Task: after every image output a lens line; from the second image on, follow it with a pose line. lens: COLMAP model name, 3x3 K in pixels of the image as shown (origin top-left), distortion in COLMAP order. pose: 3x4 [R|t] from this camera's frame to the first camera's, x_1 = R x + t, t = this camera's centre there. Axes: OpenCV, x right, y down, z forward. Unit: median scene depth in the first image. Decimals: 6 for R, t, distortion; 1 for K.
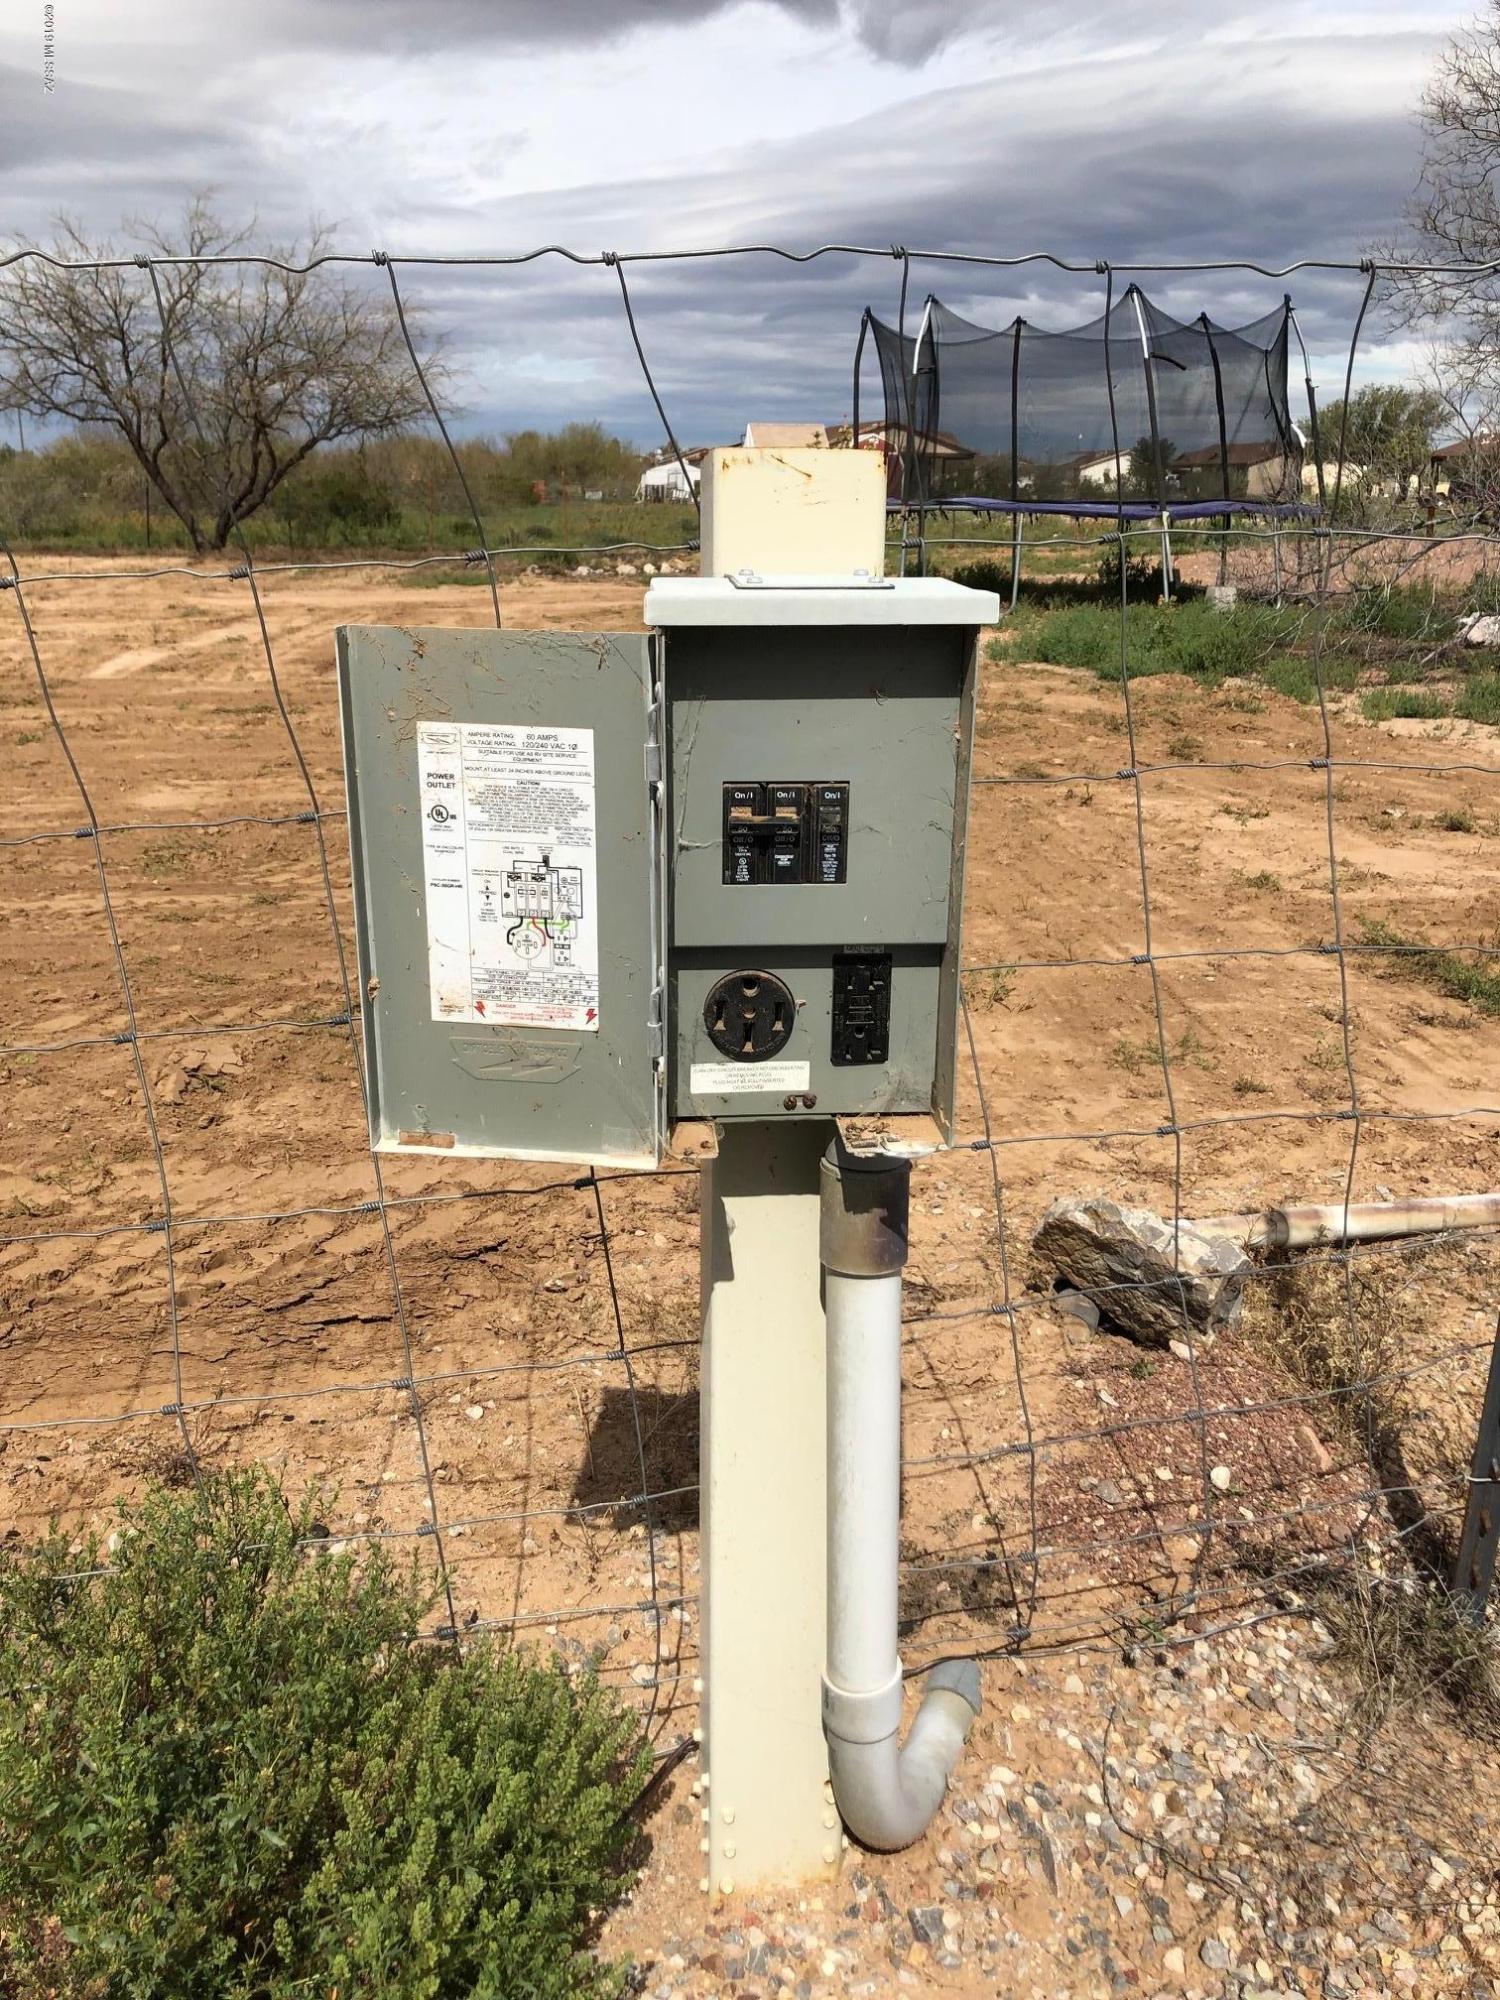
lens RADIAL K [[1633.3, 0, 750.0], [0, 1633.3, 1000.0], [0, 0, 1]] dist [0.033434, -0.051187]
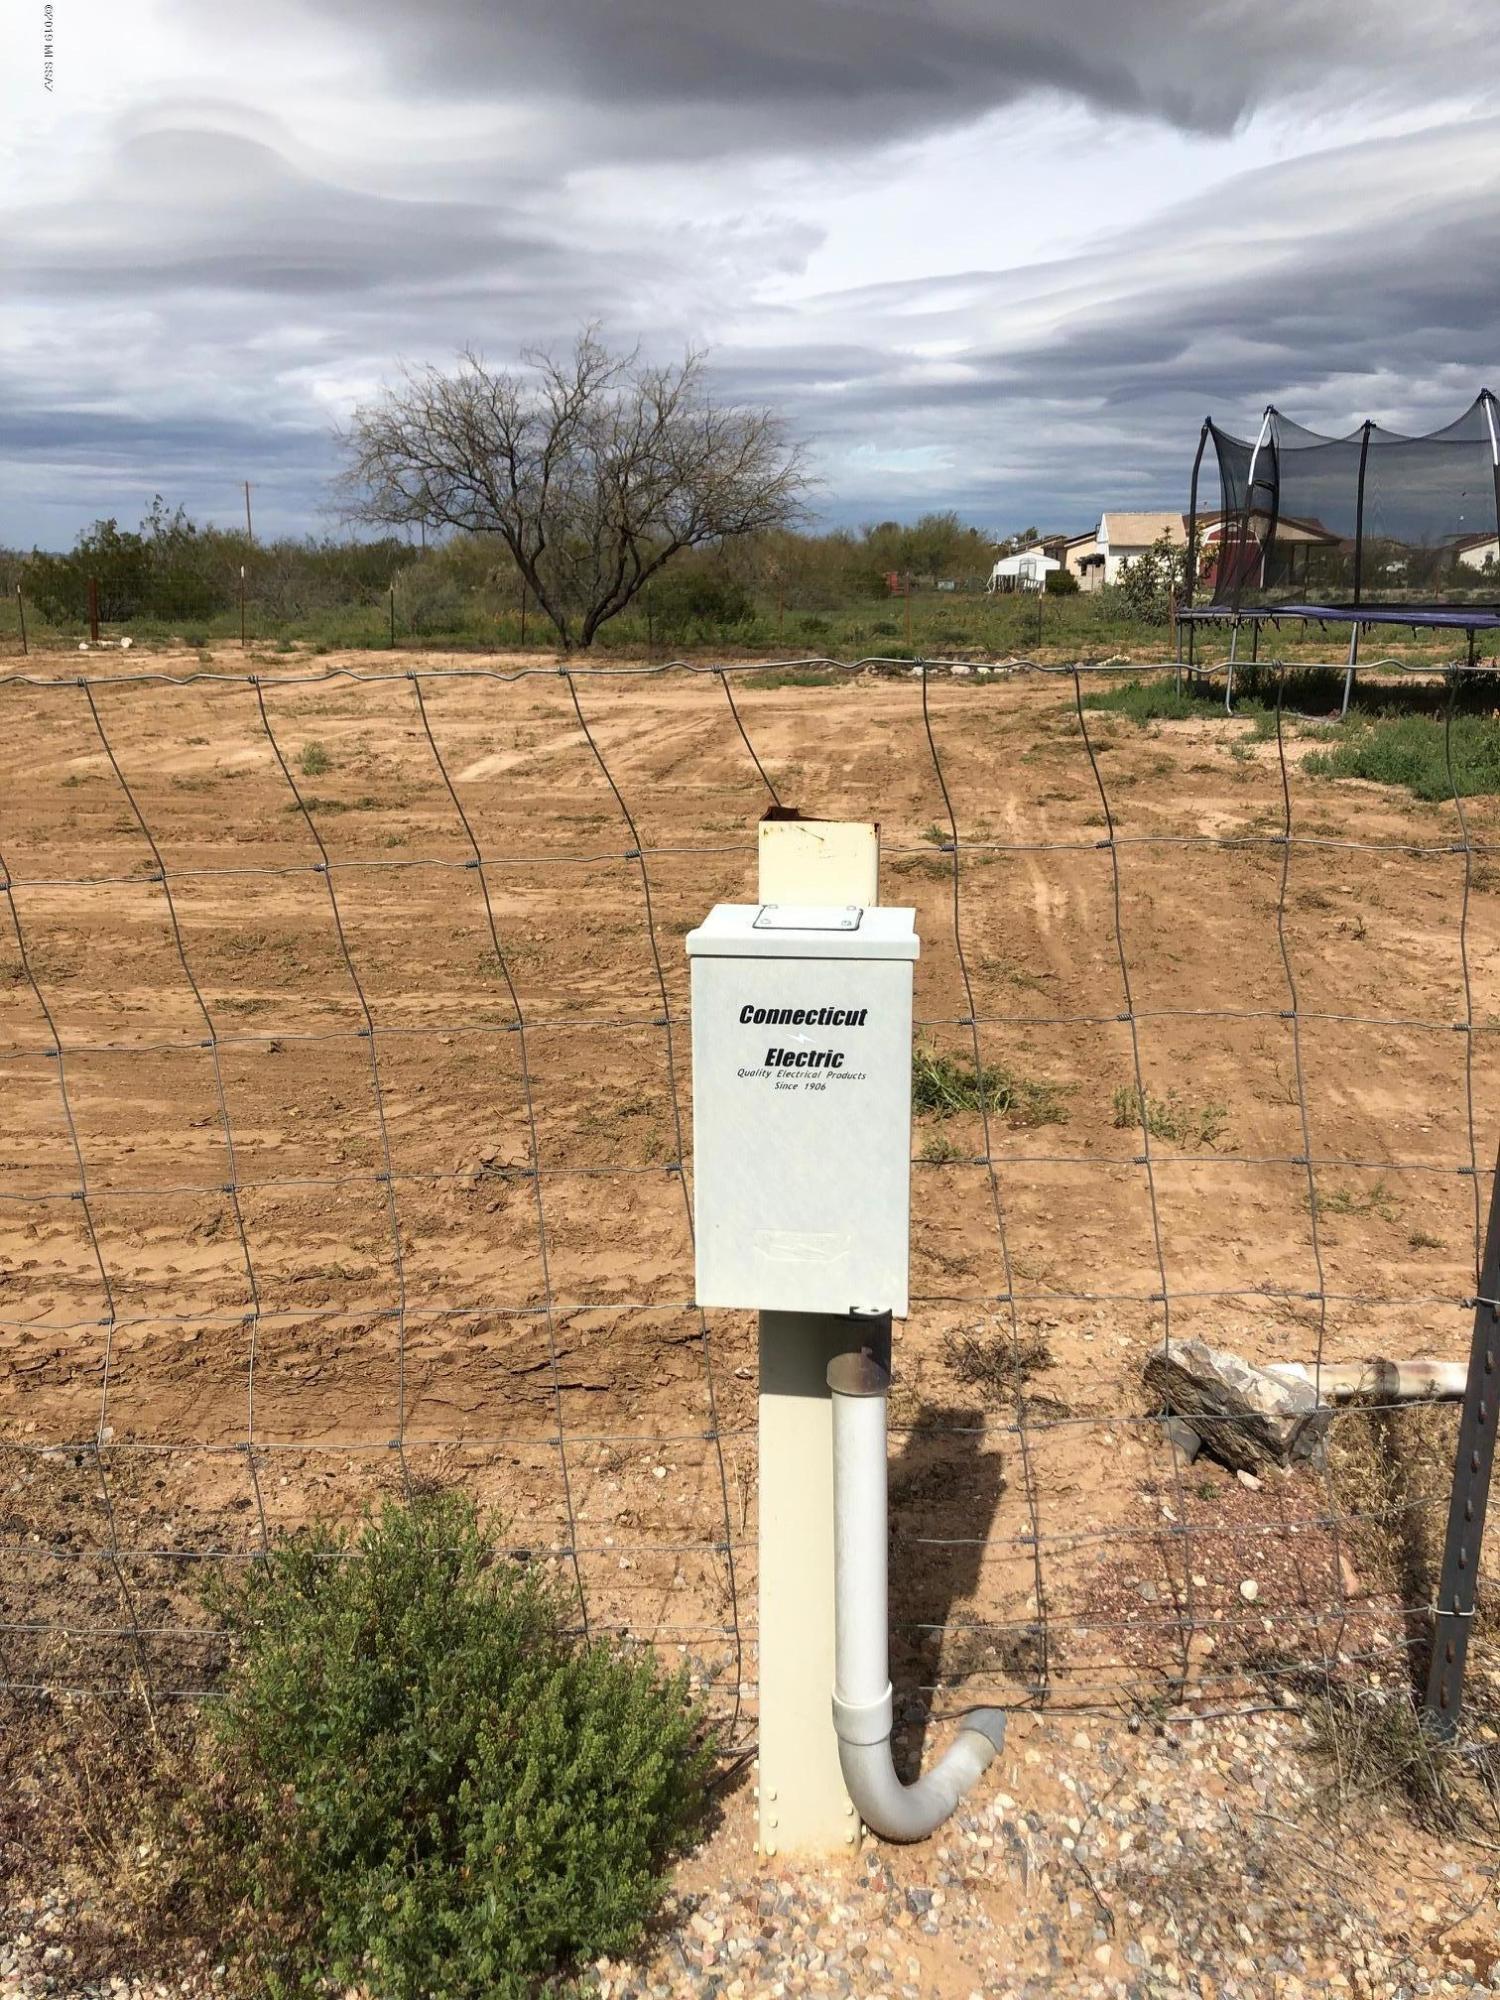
lens RADIAL K [[1633.3, 0, 750.0], [0, 1633.3, 1000.0], [0, 0, 1]] dist [0.033434, -0.051187]
pose [[0.978478, 0.041922, -0.202046, 0.117763], [-0.051840, 0.997684, -0.044047, -0.046062], [0.199732, 0.053573, 0.978385, -0.186588]]
